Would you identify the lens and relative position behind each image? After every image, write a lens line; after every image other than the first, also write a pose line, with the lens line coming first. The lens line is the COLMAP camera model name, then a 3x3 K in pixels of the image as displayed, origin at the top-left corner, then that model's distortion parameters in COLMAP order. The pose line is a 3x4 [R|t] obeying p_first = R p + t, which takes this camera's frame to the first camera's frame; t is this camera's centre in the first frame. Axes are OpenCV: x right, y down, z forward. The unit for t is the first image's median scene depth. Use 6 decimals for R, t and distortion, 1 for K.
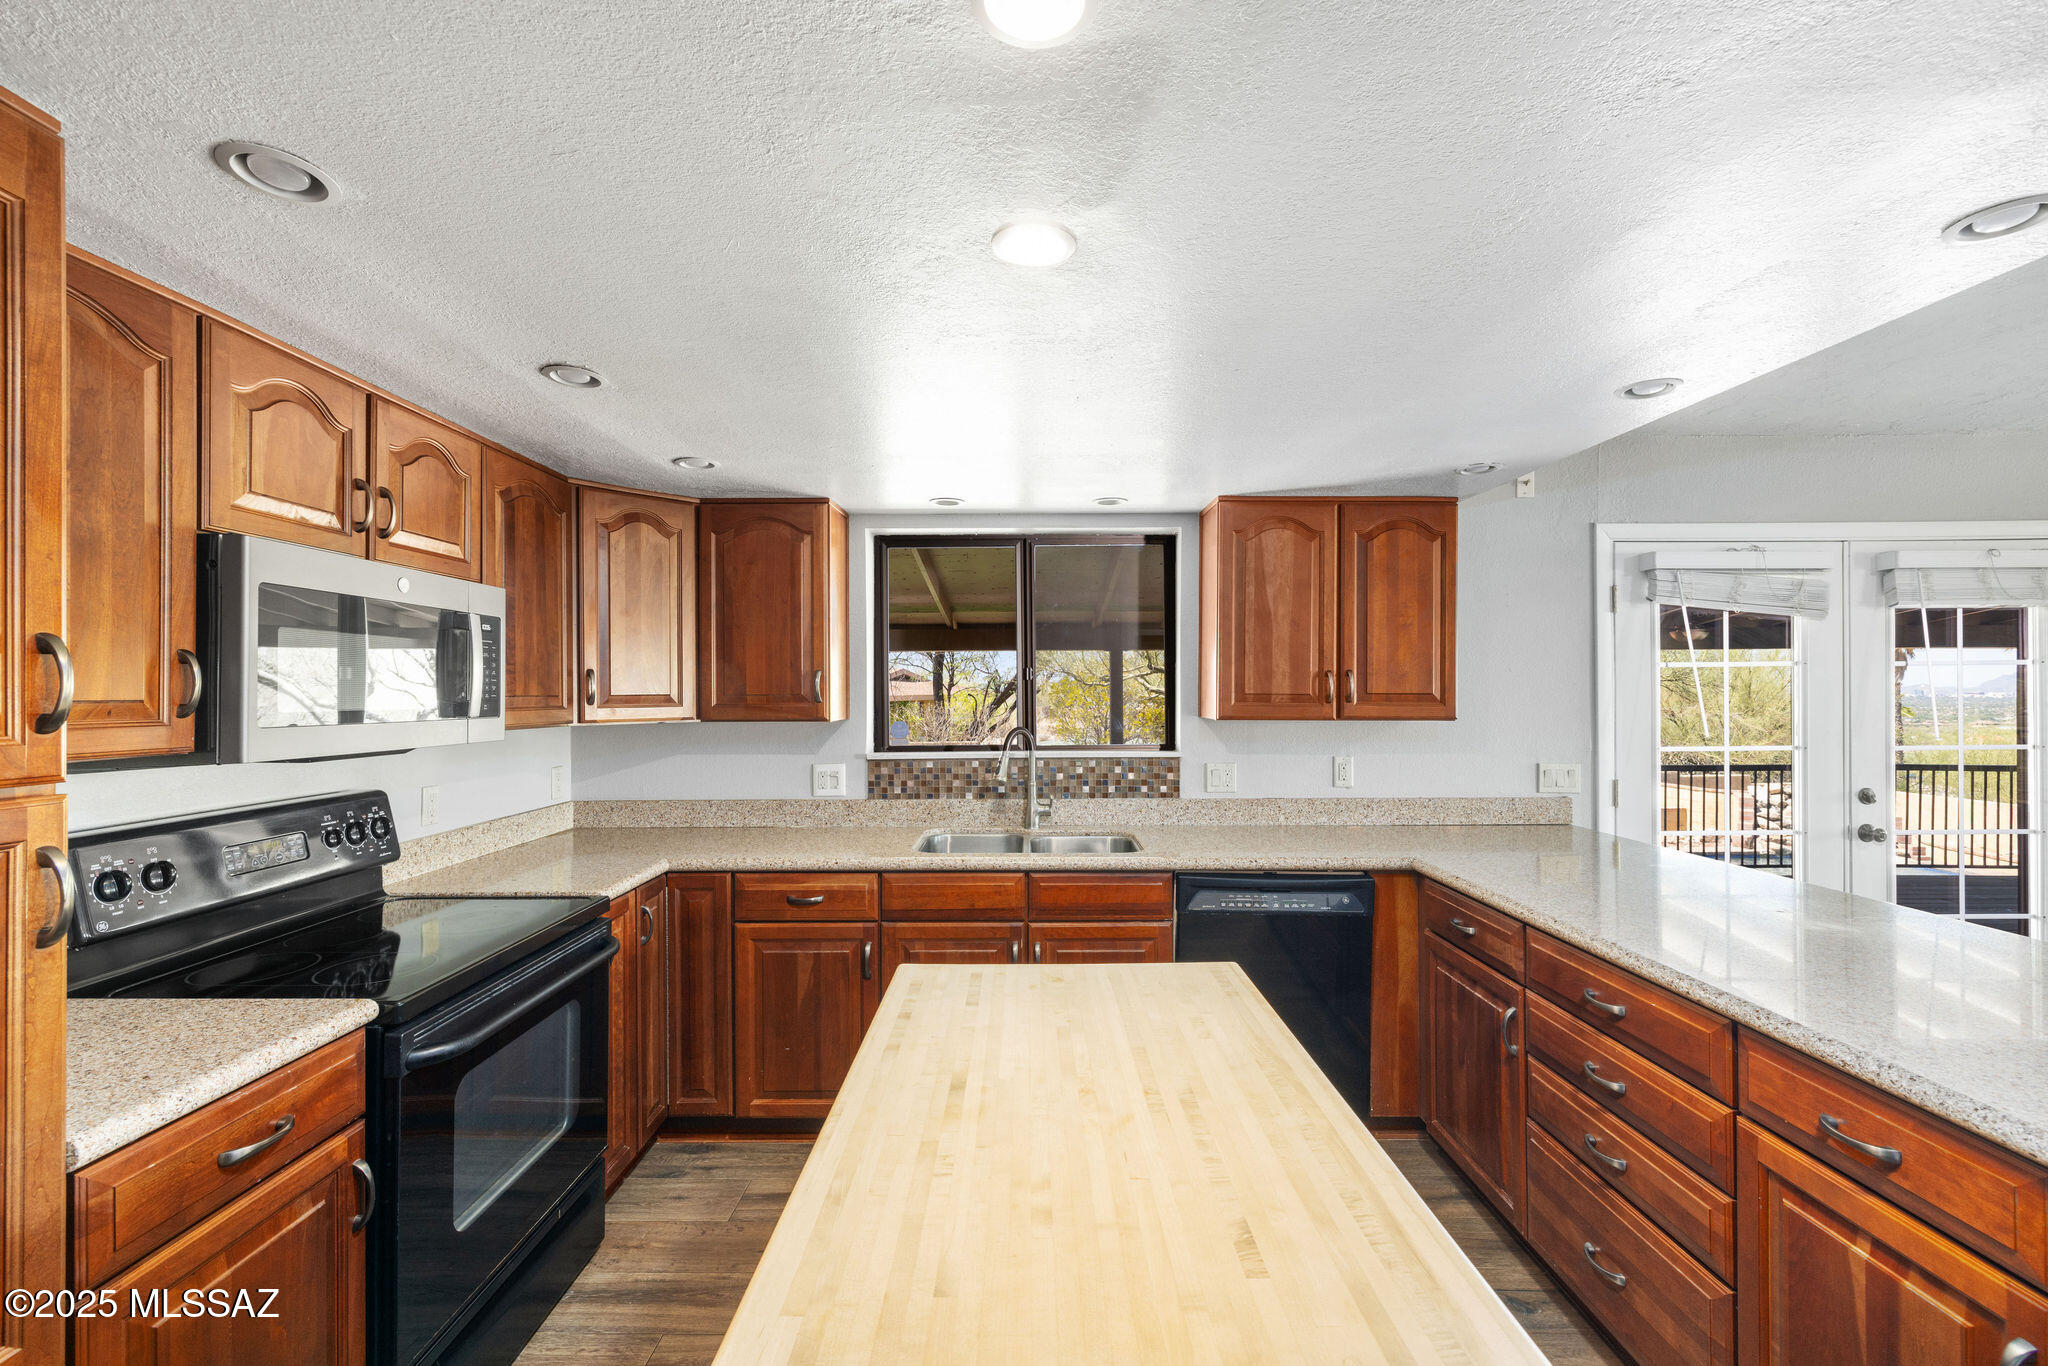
lens RADIAL K [[859.9, 0, 1022.4], [0, 859.9, 684.5], [0, 0, 1]] dist [0.000948, 0.000022]
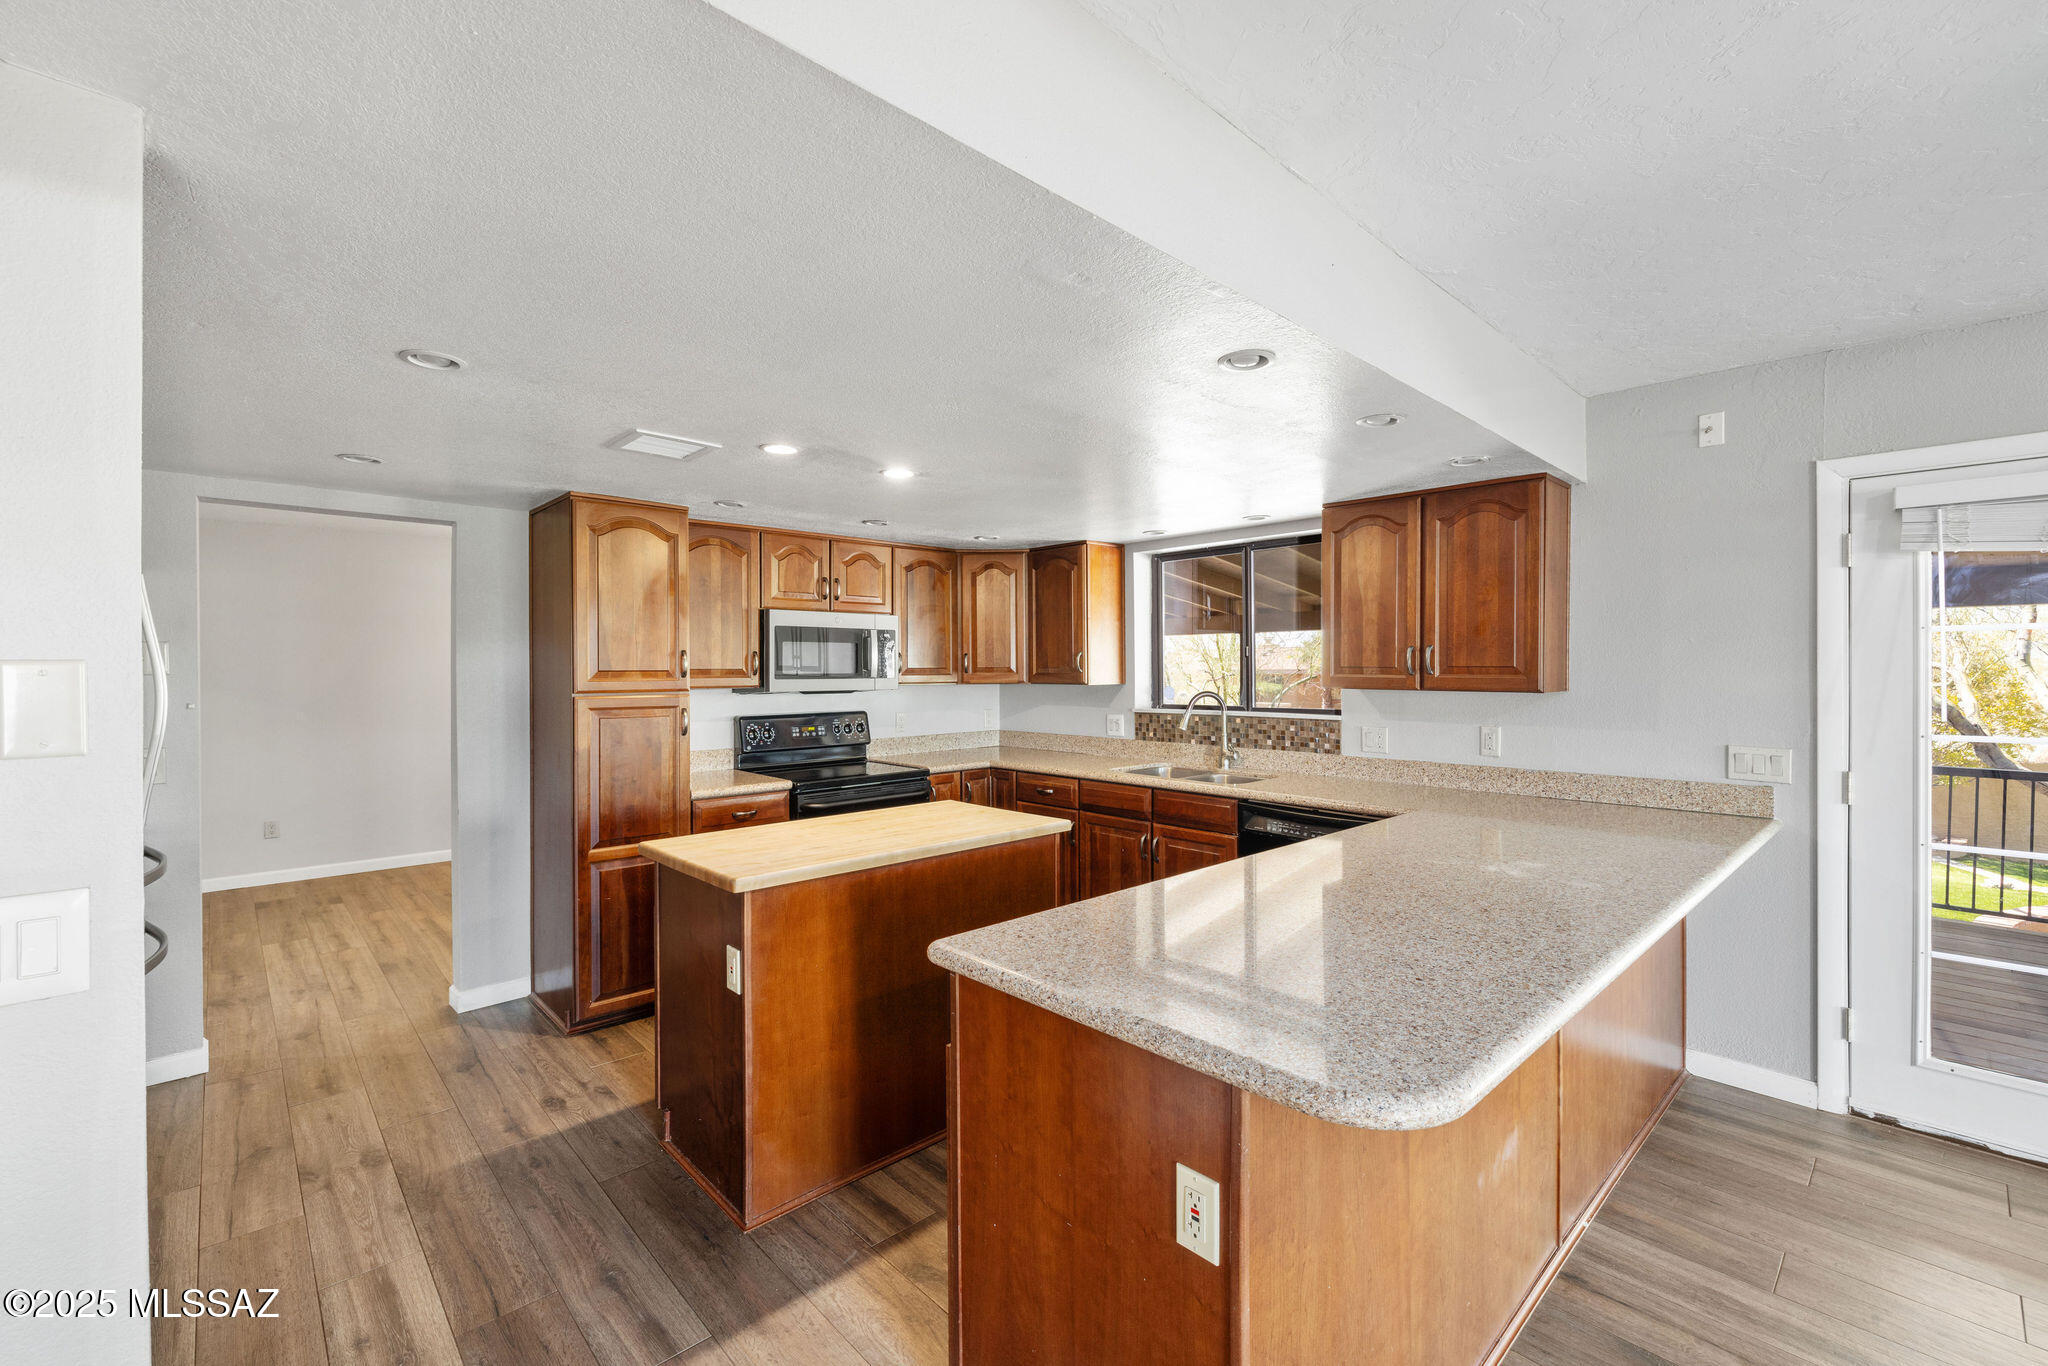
lens RADIAL K [[859.9, 0, 1009.7], [0, 859.9, 674.8], [0, 0, 1]] dist [0.000948, 0.000022]
pose [[0.677302, 0.006546, -0.735676, 0.753115], [0.007821, 0.999840, 0.016098, -0.000905], [0.735664, -0.016657, 0.677142, -0.138488]]
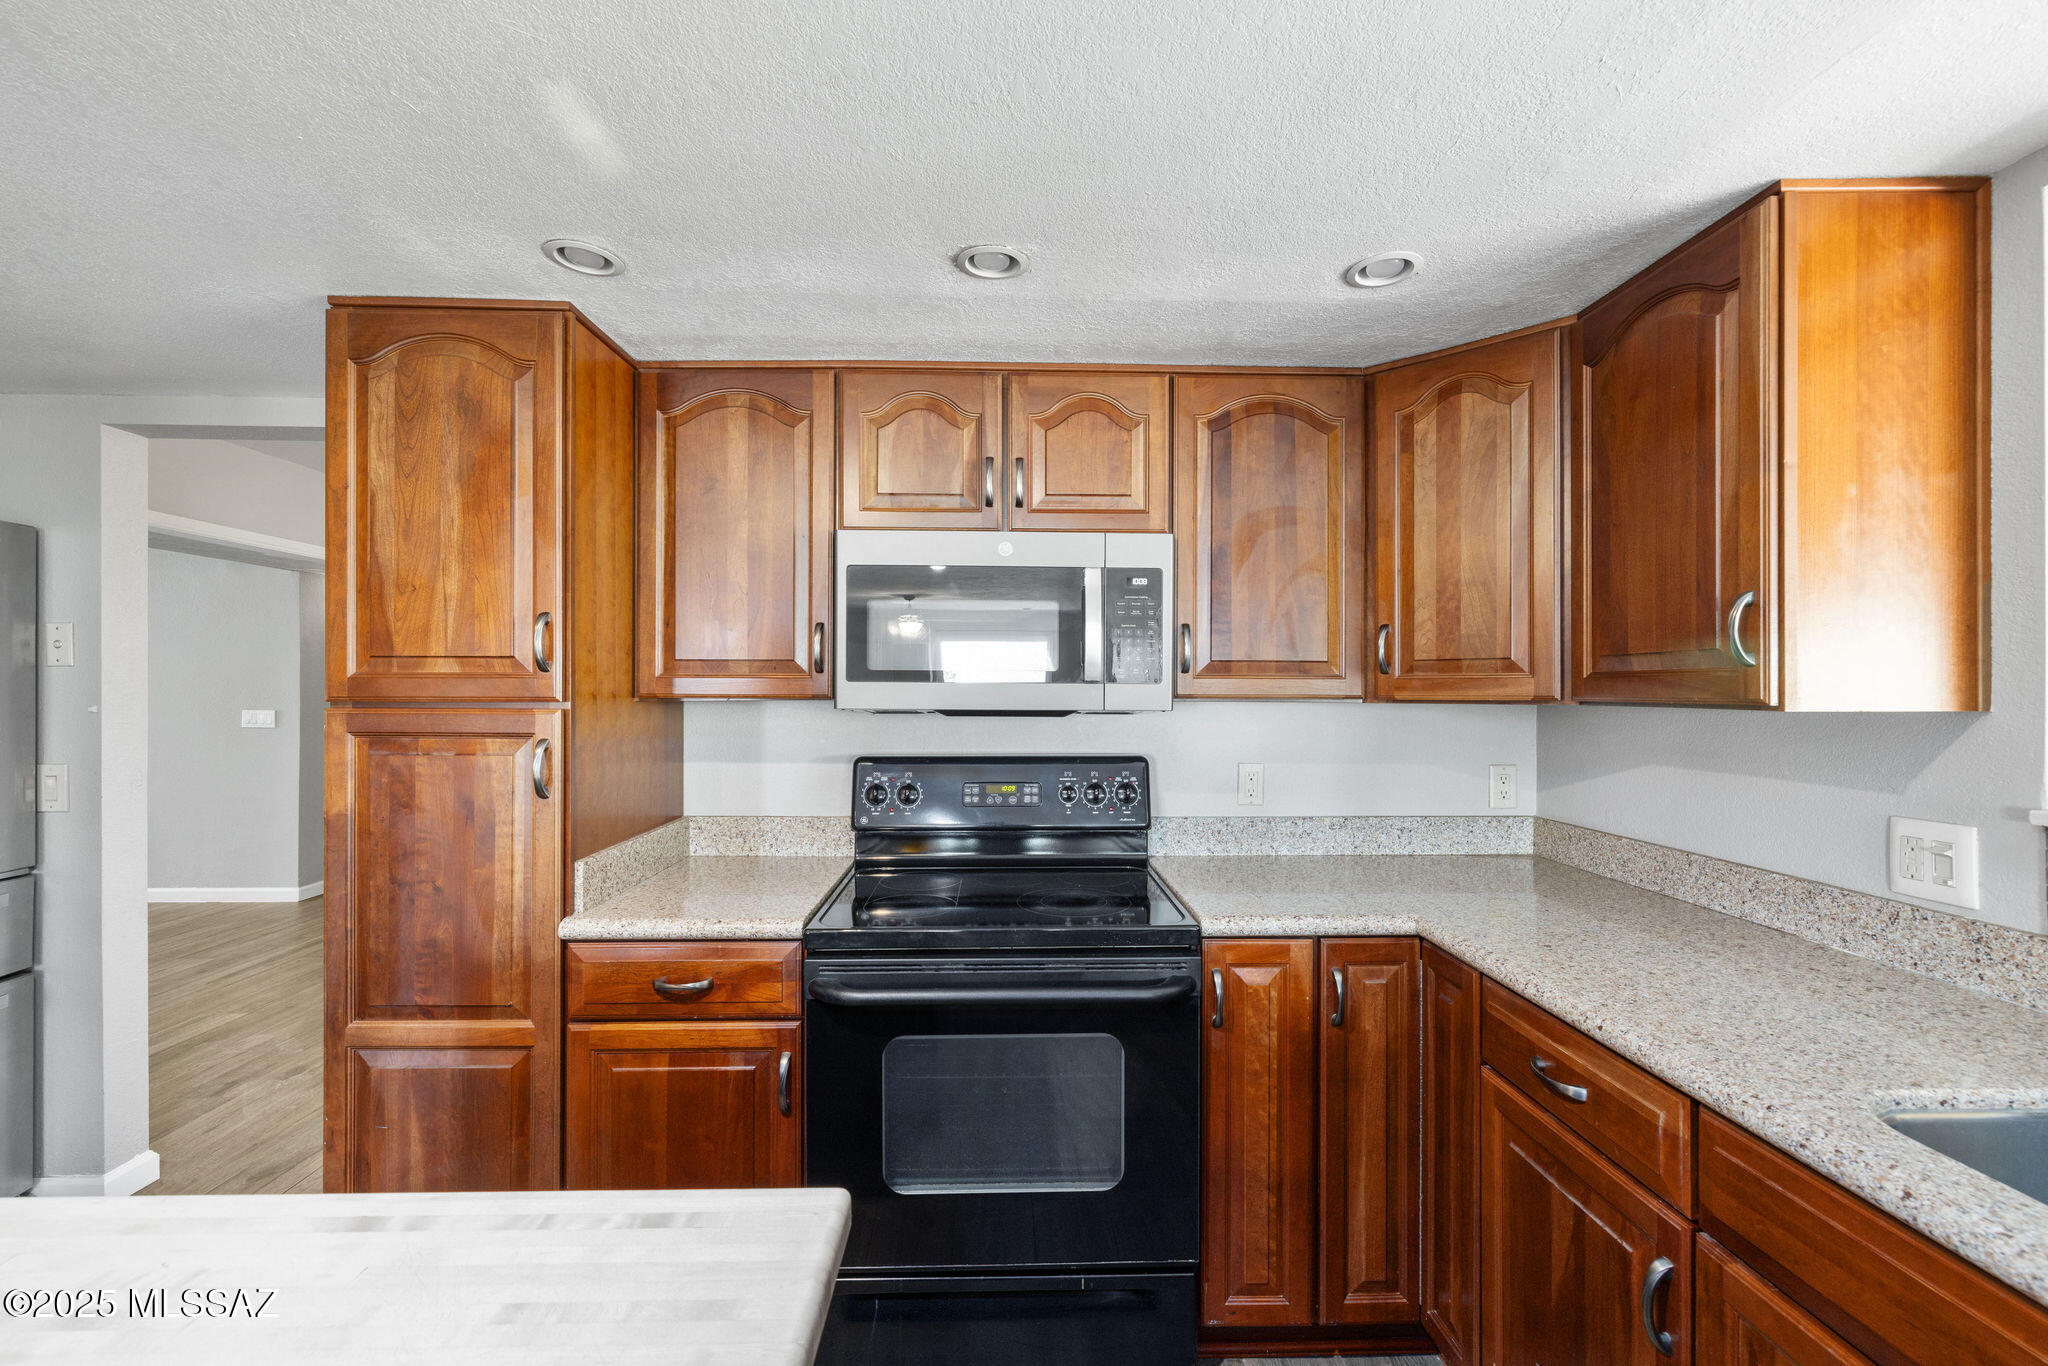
lens RADIAL K [[859.9, 0, 1020.4], [0, 859.9, 686.7], [0, 0, 1]] dist [0.000948, 0.000022]
pose [[0.026027, 0.001359, -0.999660, 0.172288], [0.005147, 0.999986, 0.001493, 0.026579], [0.999648, -0.005184, 0.026019, 0.567645]]
